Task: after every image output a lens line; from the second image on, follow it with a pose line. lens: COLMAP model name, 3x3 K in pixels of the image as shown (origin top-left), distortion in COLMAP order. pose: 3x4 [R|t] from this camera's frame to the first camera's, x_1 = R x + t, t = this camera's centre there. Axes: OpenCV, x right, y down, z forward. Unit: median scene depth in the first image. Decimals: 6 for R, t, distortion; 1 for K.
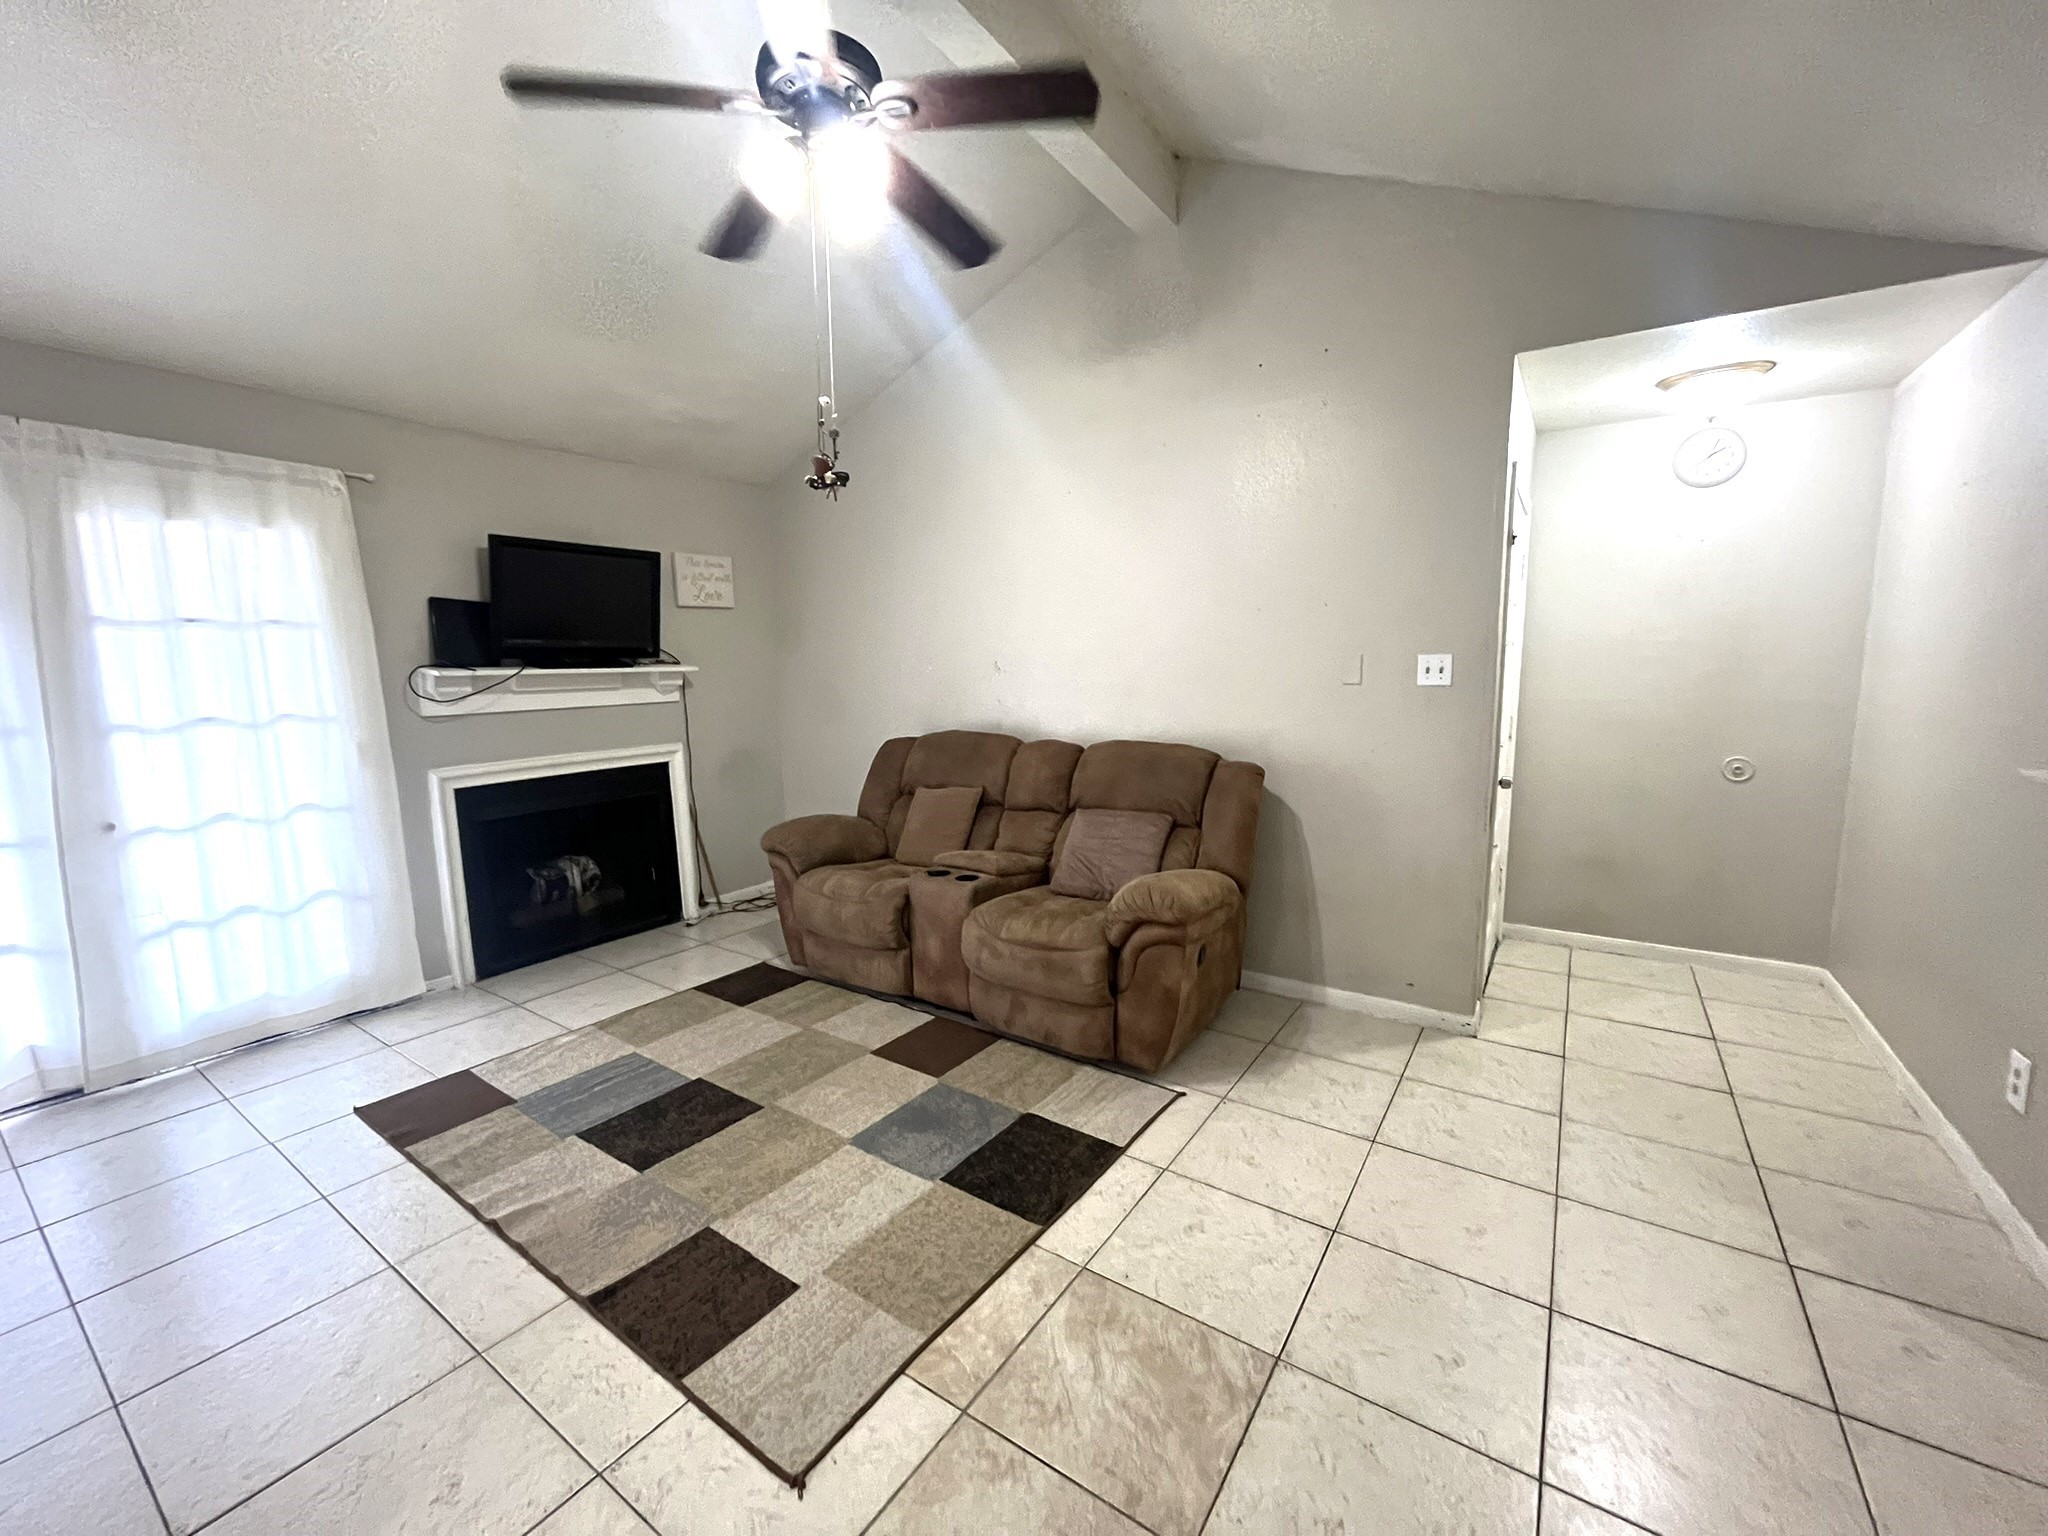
lens RADIAL K [[826.3, 0, 1019.6], [0, 826.3, 769.9], [0, 0, 1]] dist [-0.001705, -0.000862]
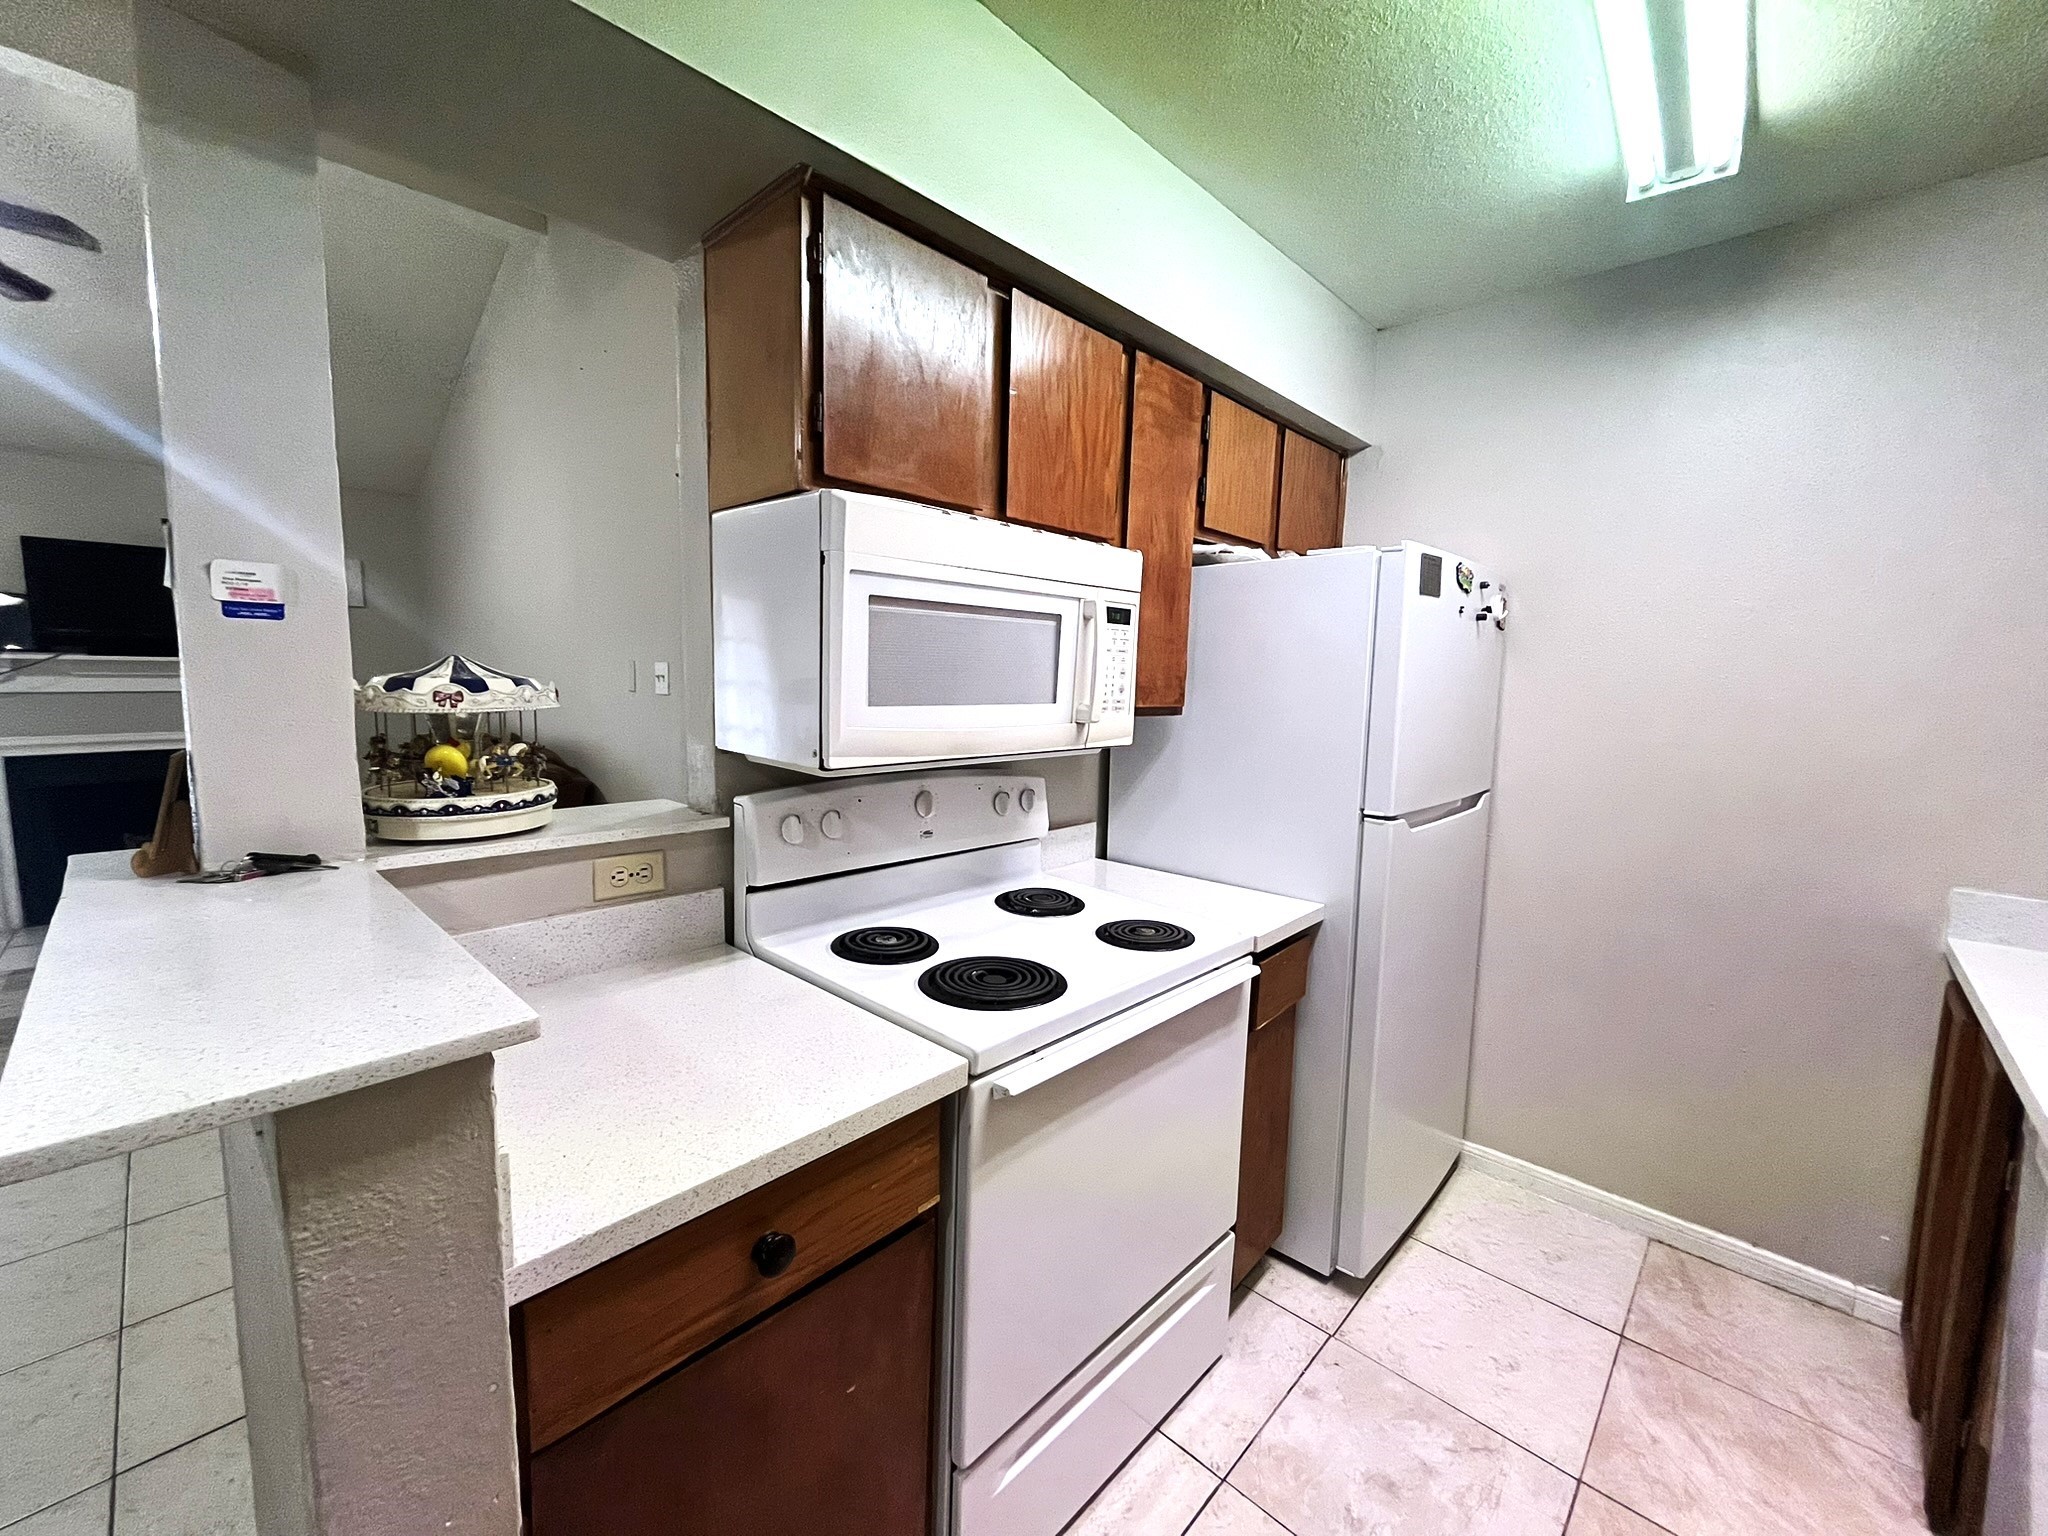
lens RADIAL K [[826.3, 0, 1019.6], [0, 826.3, 769.9], [0, 0, 1]] dist [-0.001705, -0.000862]
pose [[0.984761, 0.051725, -0.166041, 1.074342], [-0.054579, 0.998429, -0.012667, -0.025571], [0.165125, 0.021536, 0.986037, 0.130139]]
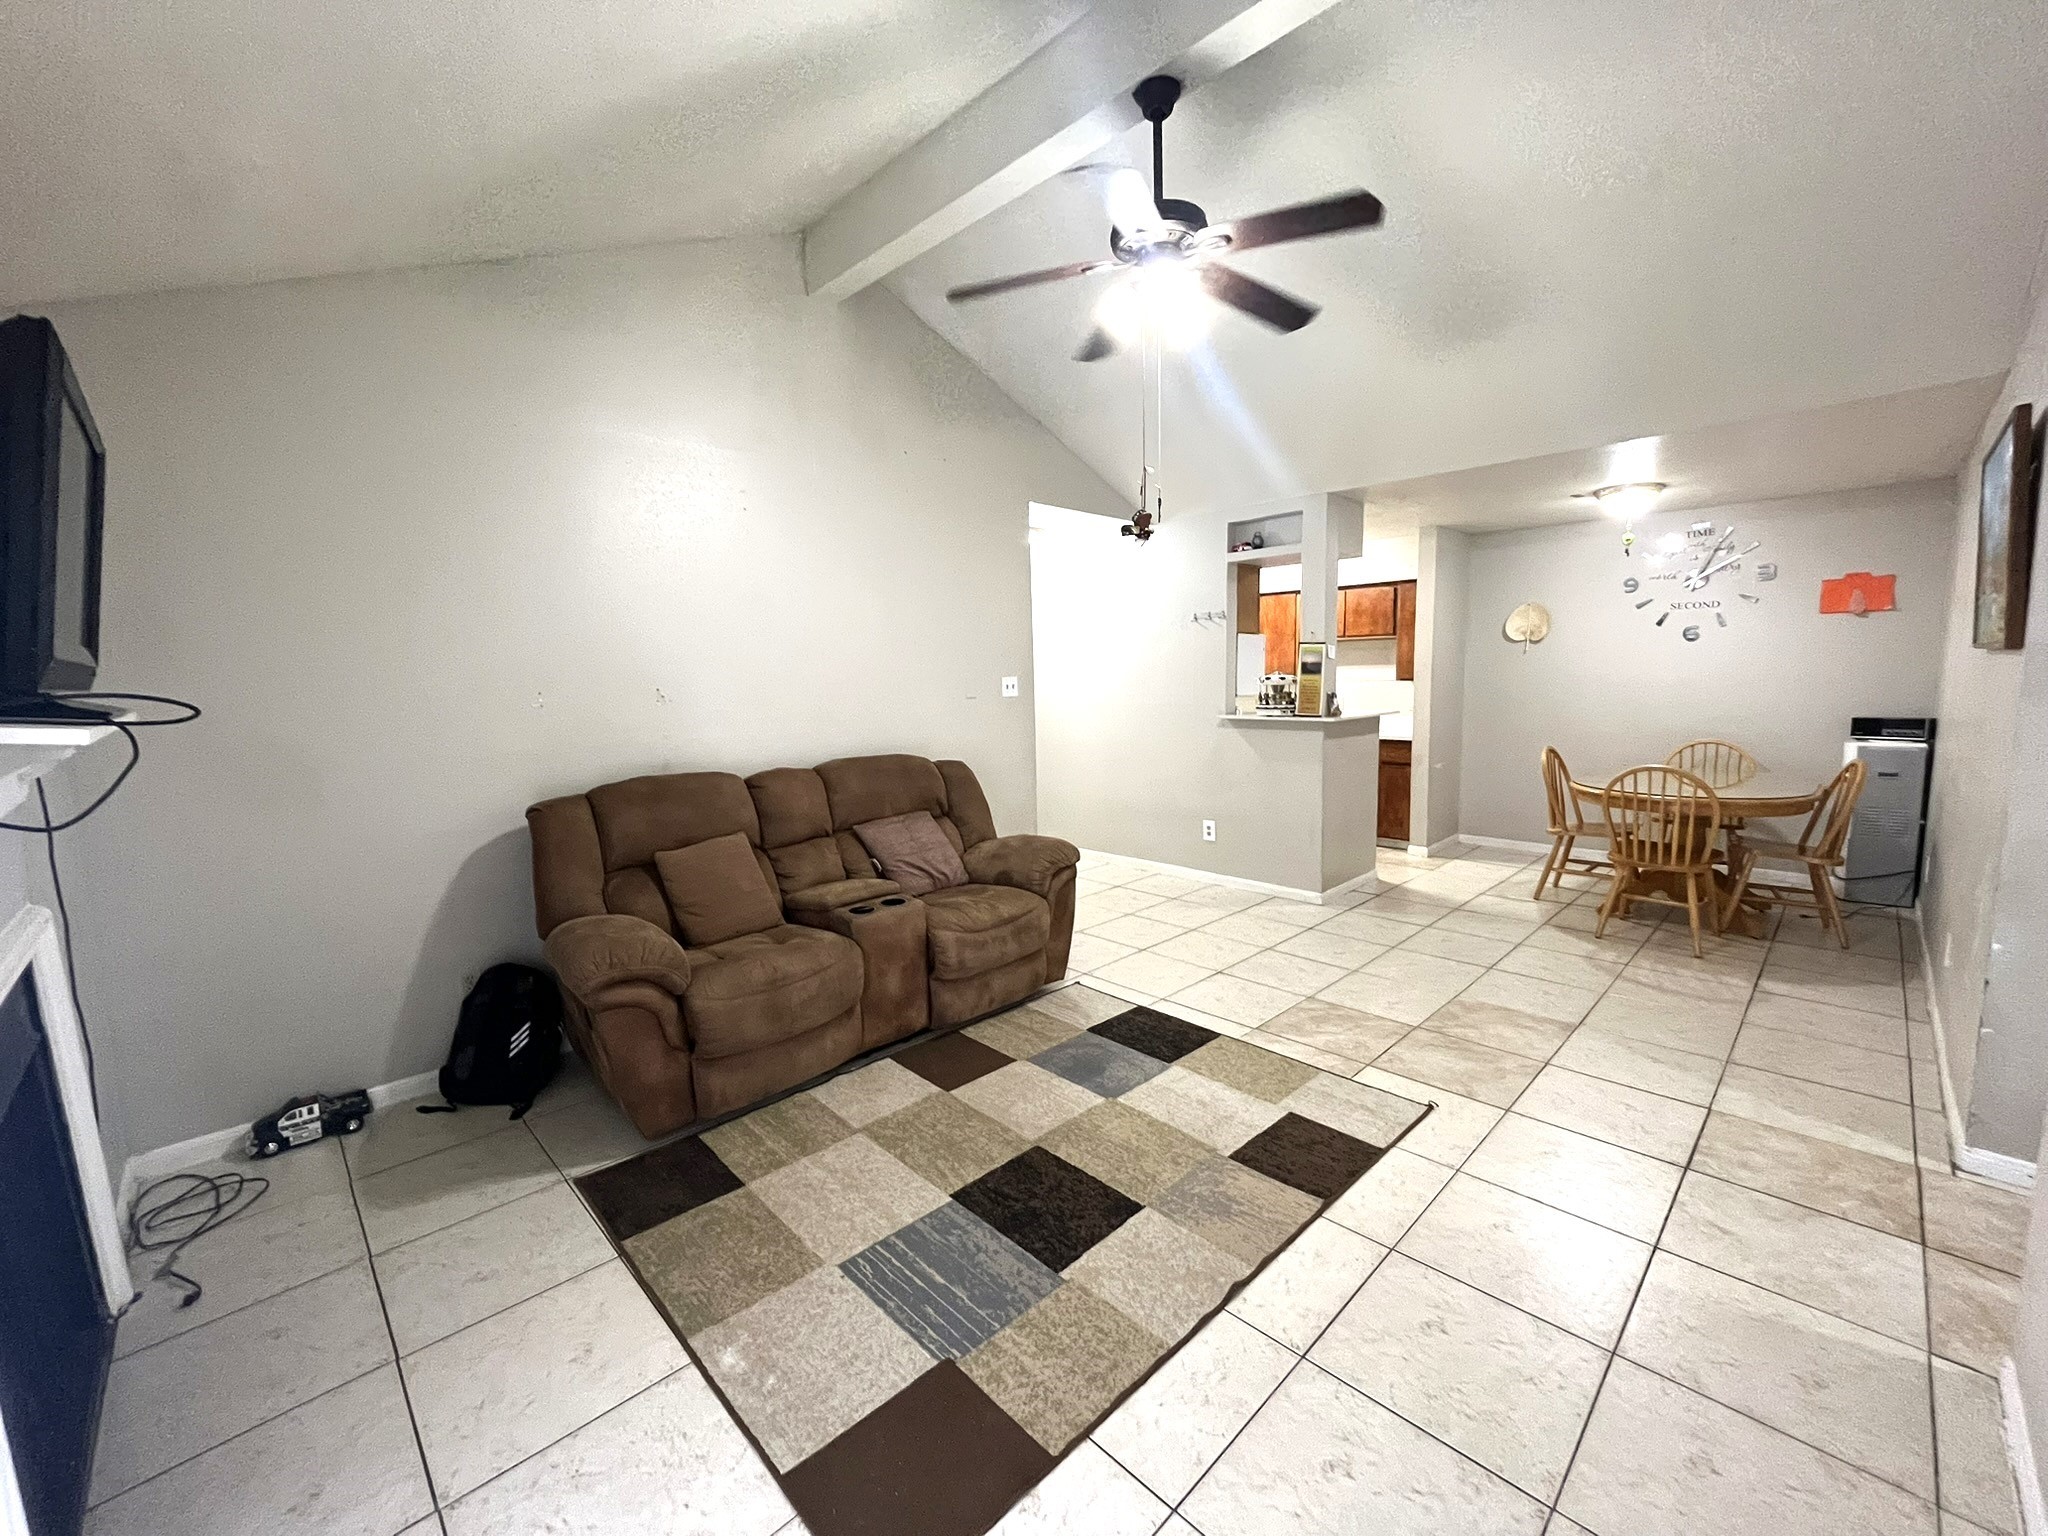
lens RADIAL K [[826.3, 0, 1019.6], [0, 826.3, 769.9], [0, 0, 1]] dist [-0.001705, -0.000862]
pose [[0.208446, -0.107967, 0.972056, -1.041230], [0.151110, 0.985509, 0.077058, -0.083370], [-0.966290, 0.130825, 0.221740, 0.654858]]
